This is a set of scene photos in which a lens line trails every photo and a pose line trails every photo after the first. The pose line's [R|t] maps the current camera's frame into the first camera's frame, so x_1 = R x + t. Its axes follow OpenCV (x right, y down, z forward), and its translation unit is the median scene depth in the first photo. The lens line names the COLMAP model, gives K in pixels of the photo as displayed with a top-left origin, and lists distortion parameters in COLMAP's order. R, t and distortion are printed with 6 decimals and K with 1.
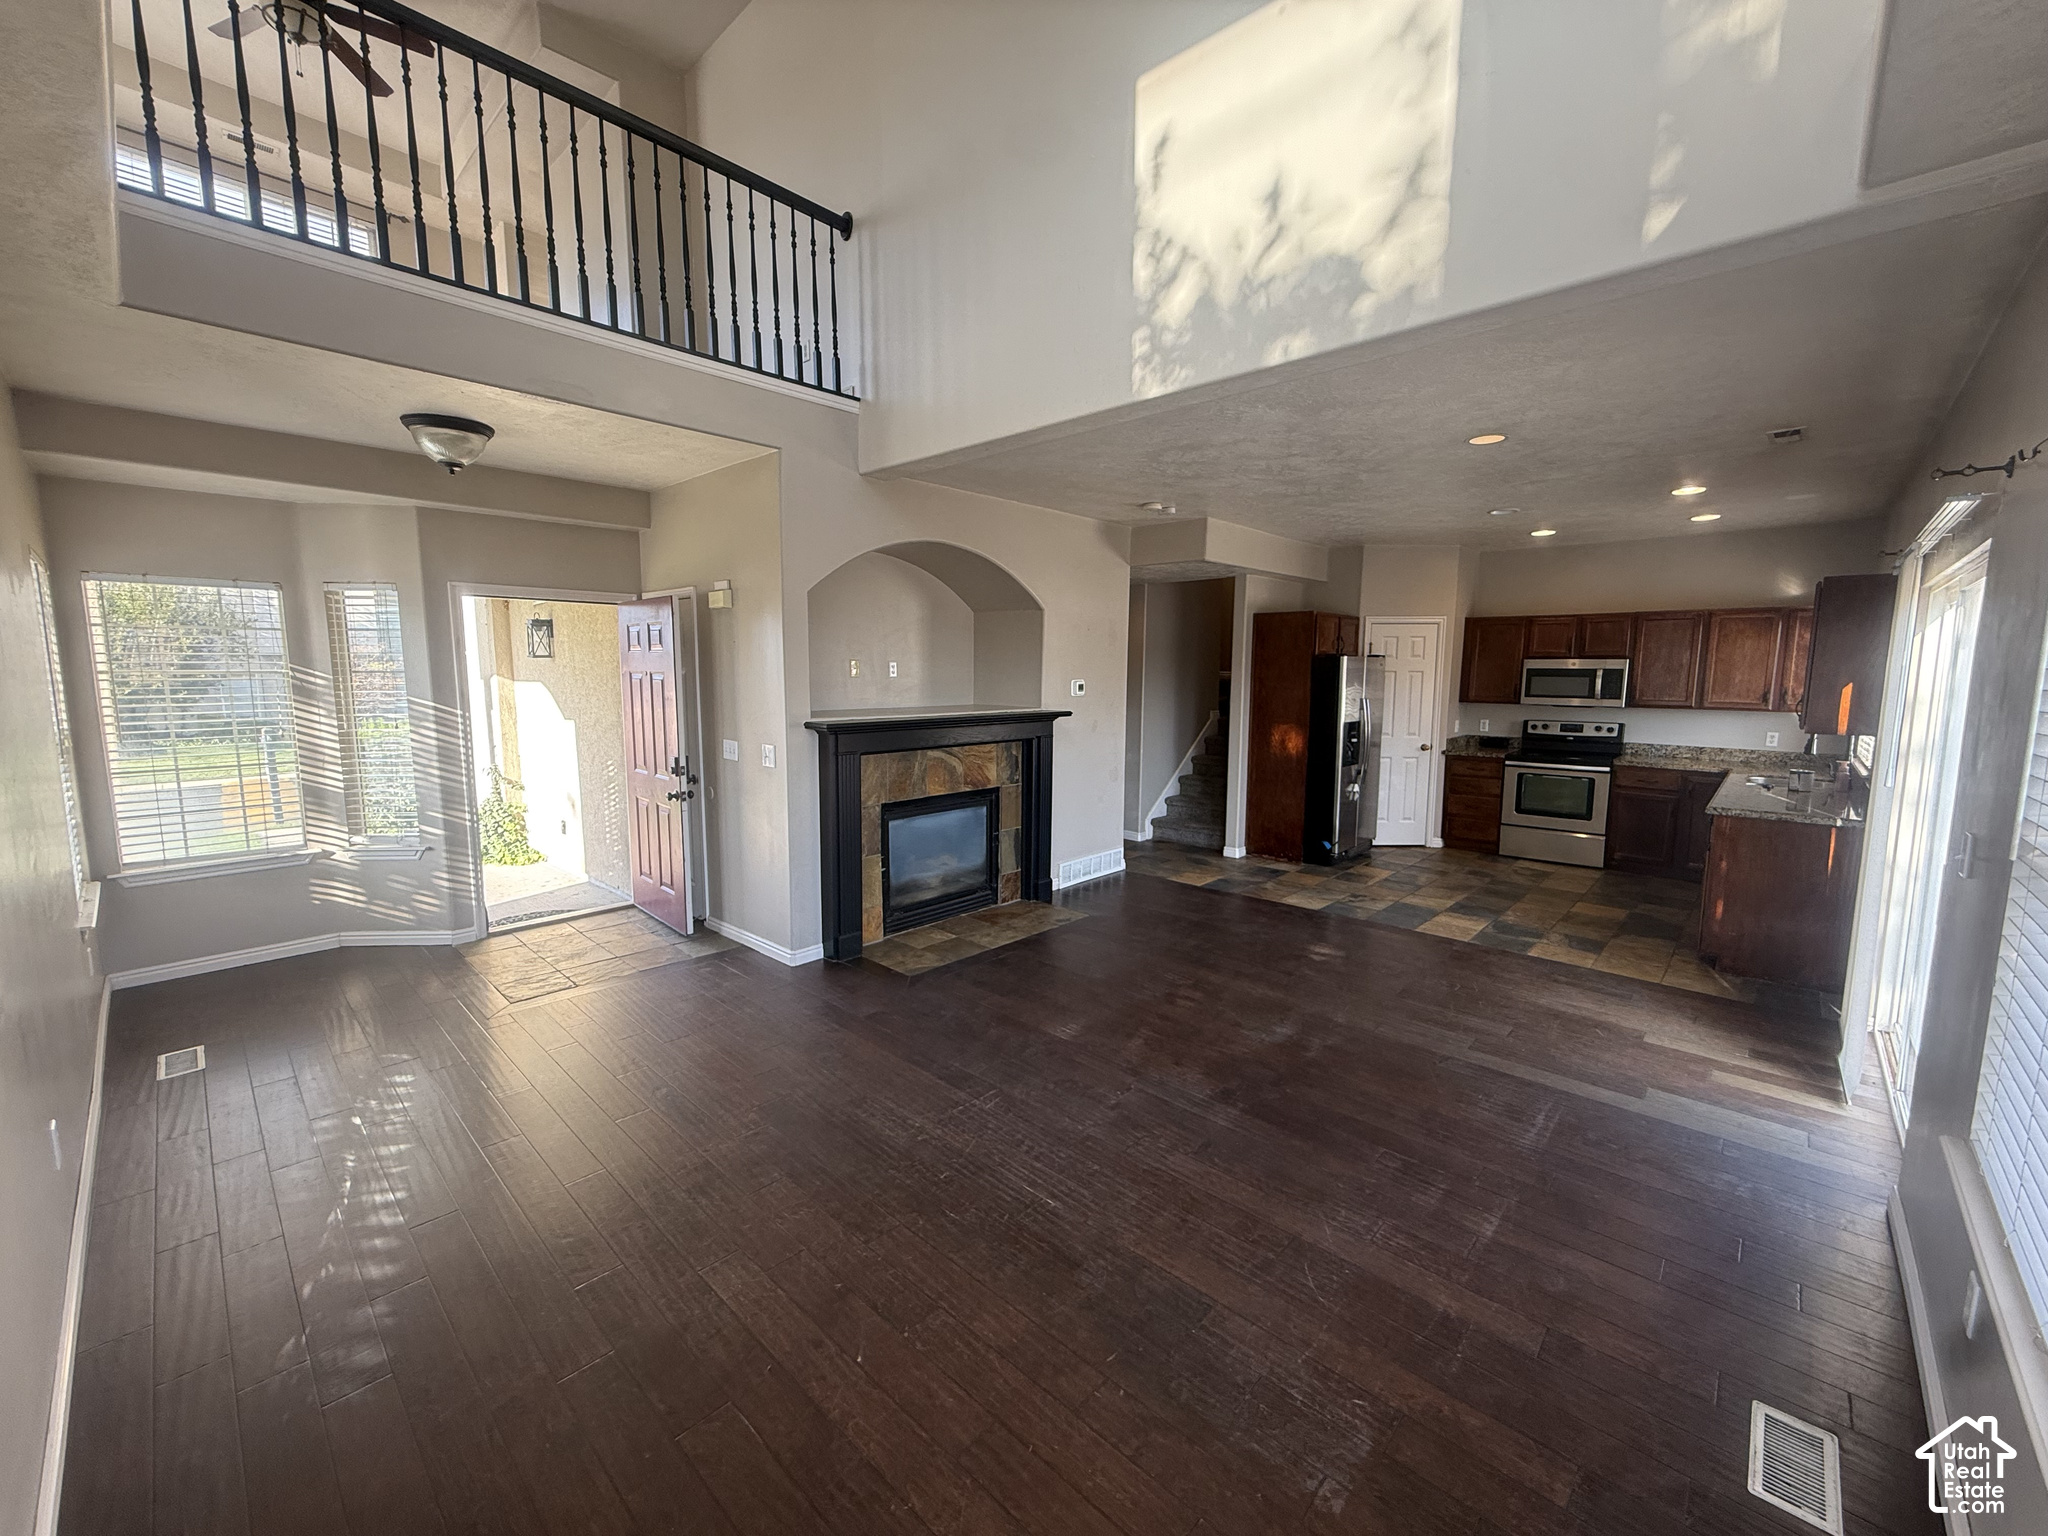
lens RADIAL K [[815.7, 0, 1023.9], [0, 815.7, 774.9], [0, 0, 1]] dist [0.001732, -0.000204]
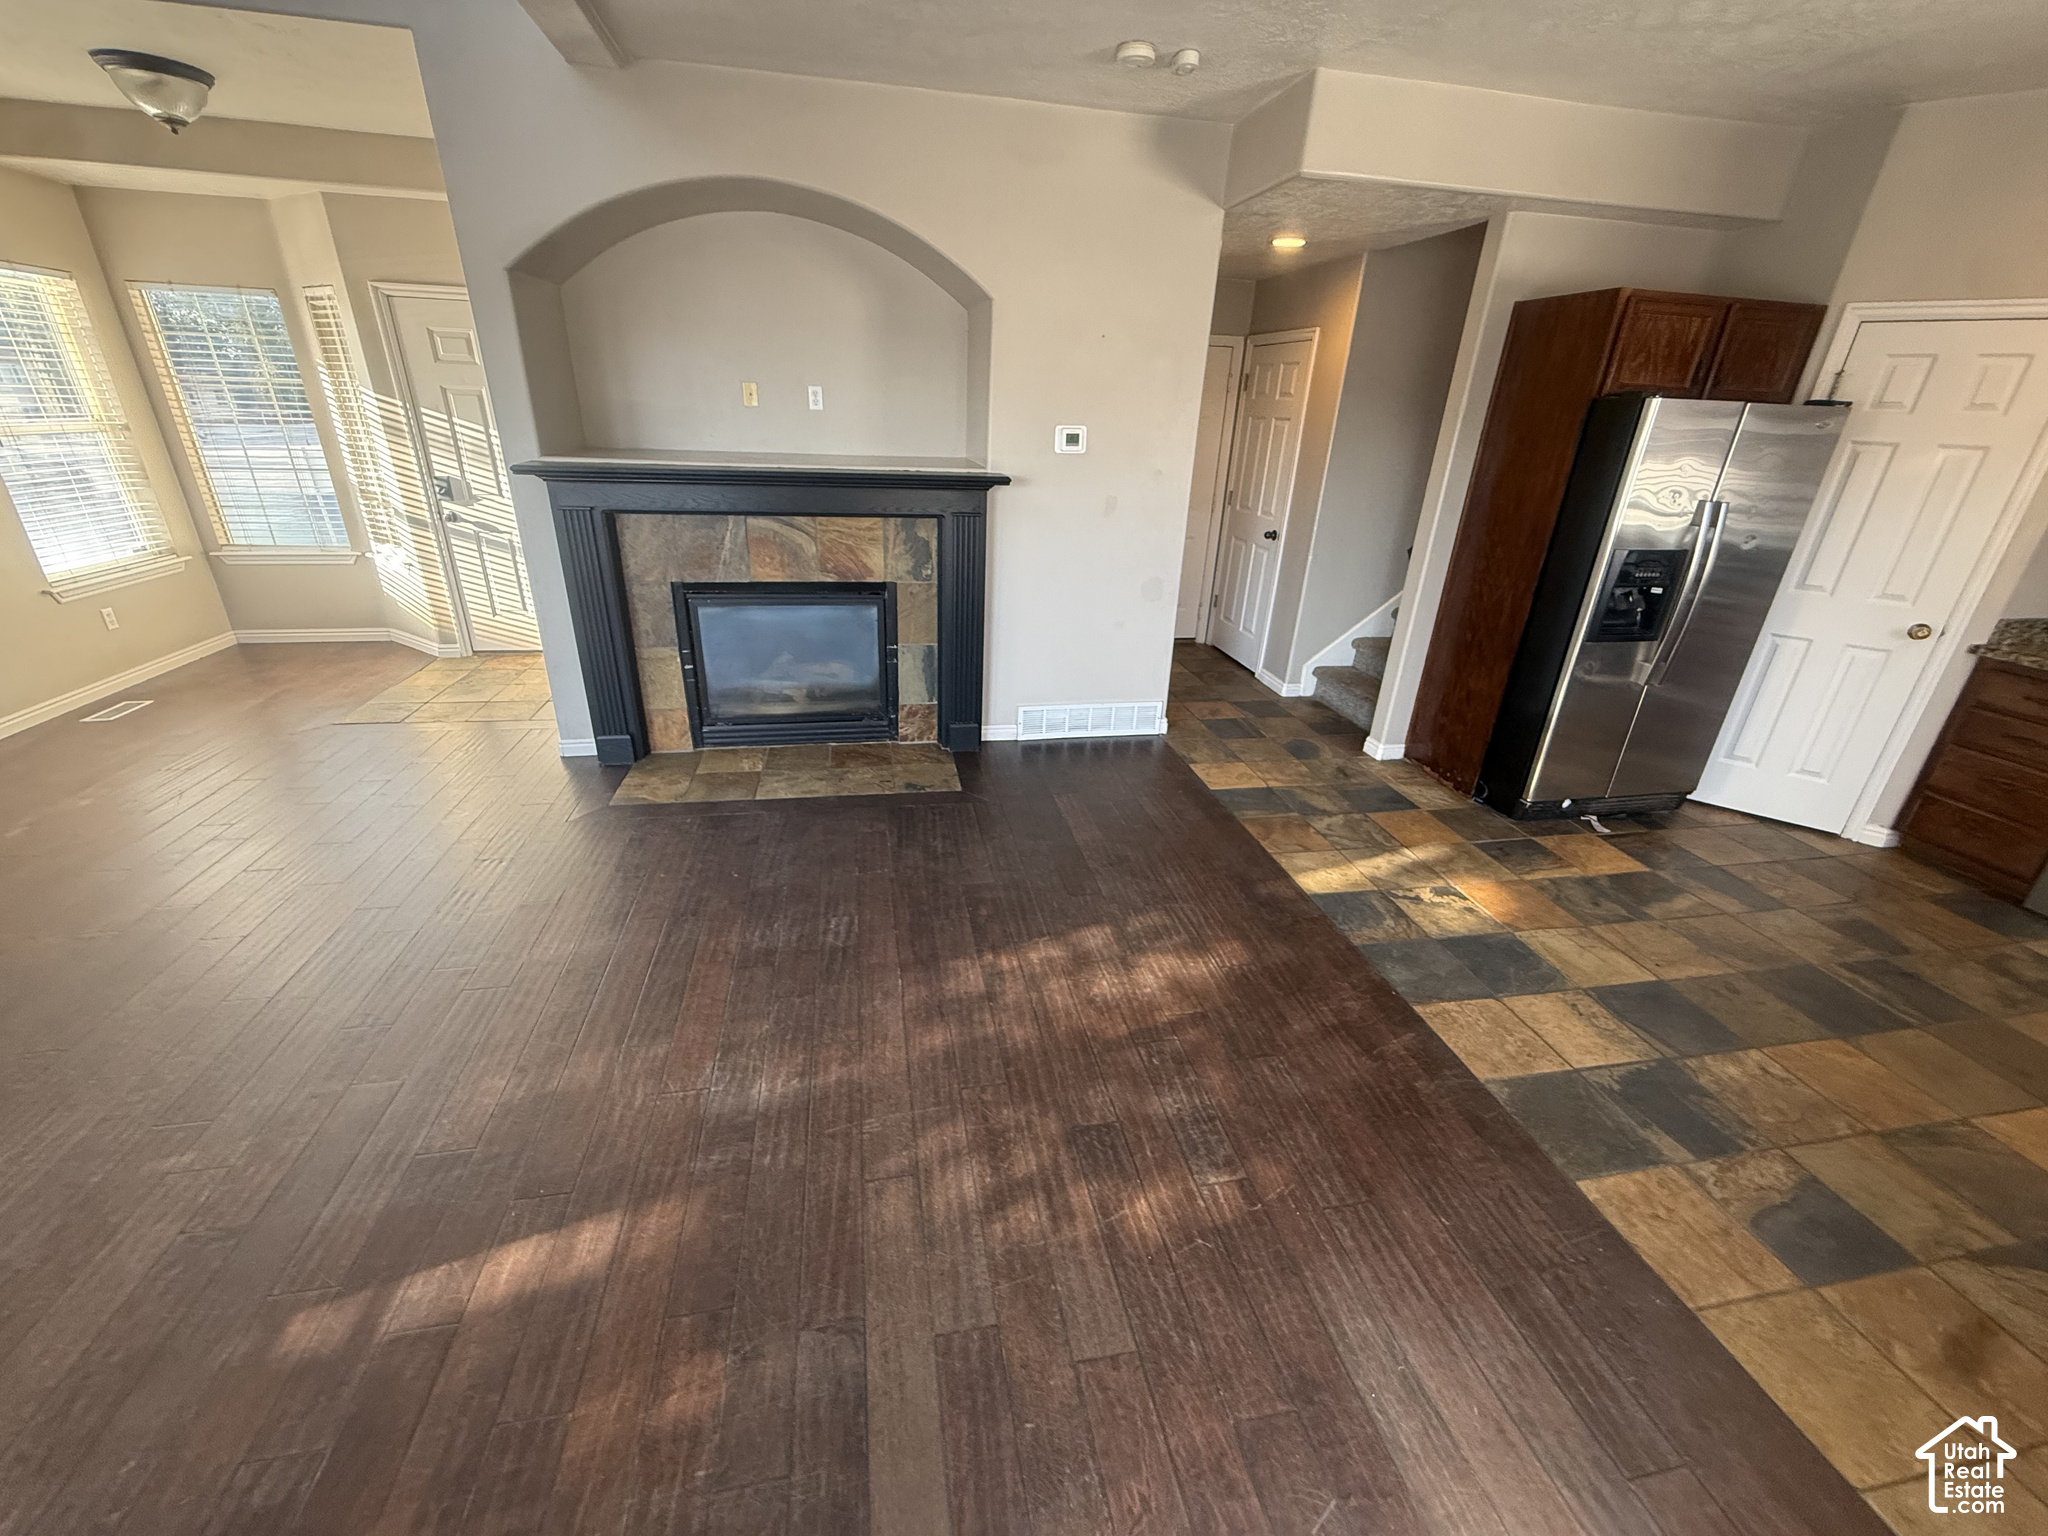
lens RADIAL K [[815.7, 0, 1019.9], [0, 815.7, 771.0], [0, 0, 1]] dist [0.001732, -0.000204]
pose [[0.809306, 0.265509, -0.523955, 0.476784], [-0.109371, 0.944525, 0.309693, -0.062574], [0.577115, -0.193332, 0.793449, 0.478109]]
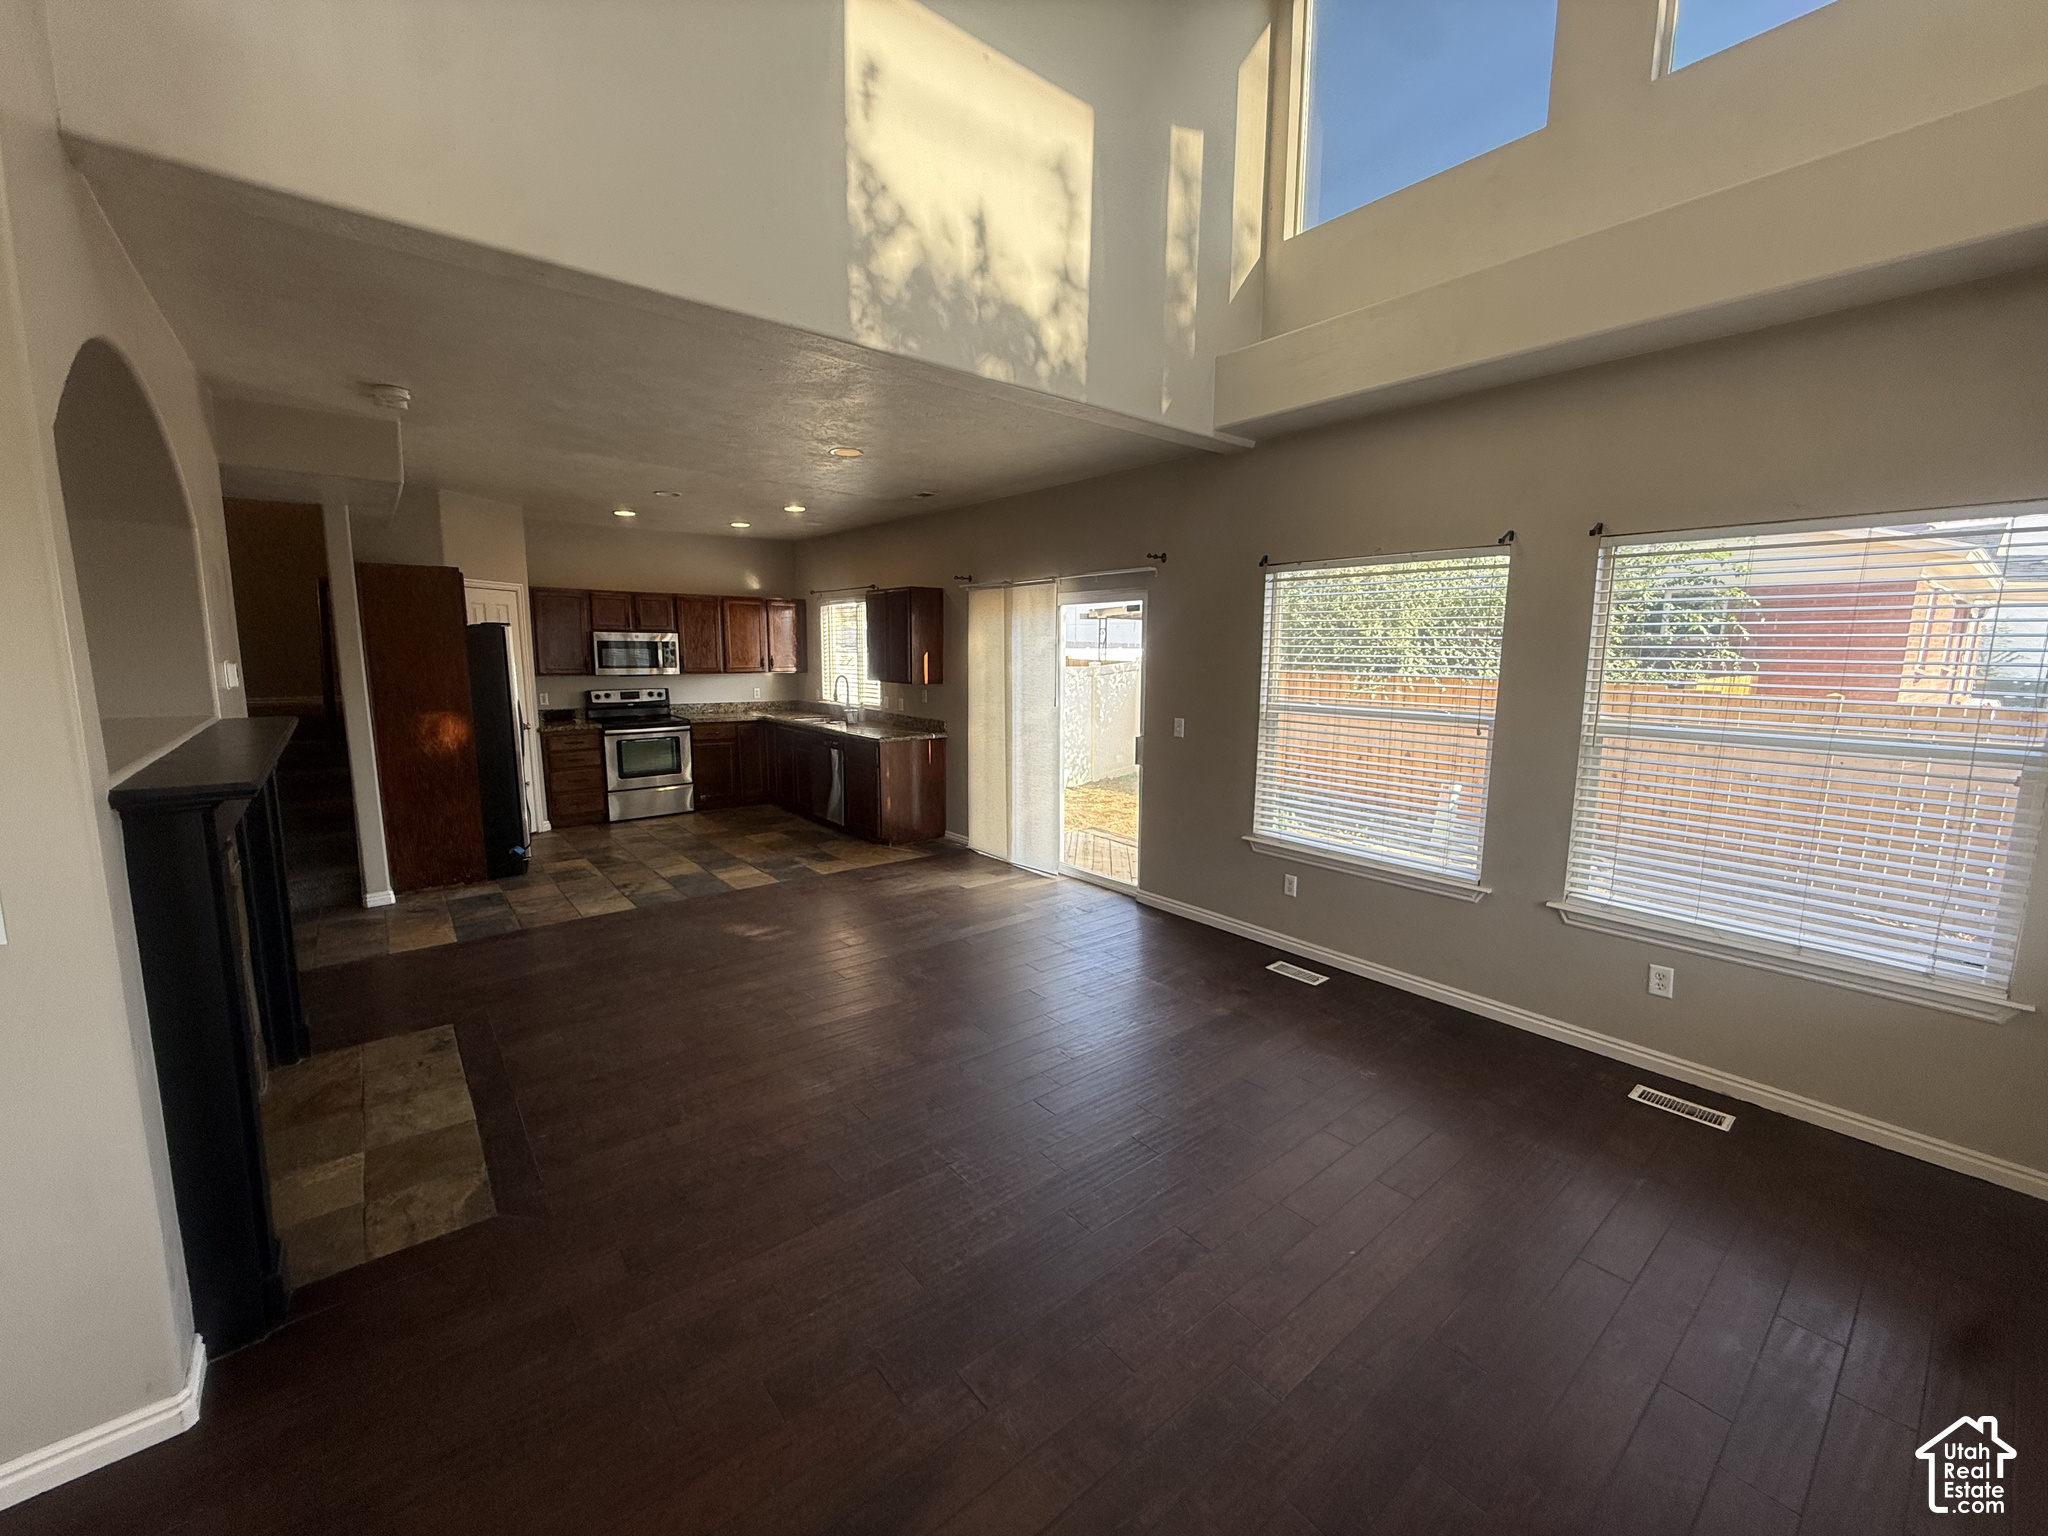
lens RADIAL K [[815.7, 0, 1016.6], [0, 815.7, 767.3], [0, 0, 1]] dist [0.001732, -0.000204]
pose [[0.139573, -0.150295, 0.978739, -0.458802], [0.122196, 0.983474, 0.133596, -0.059948], [-0.982643, 0.100952, 0.155632, 0.434264]]
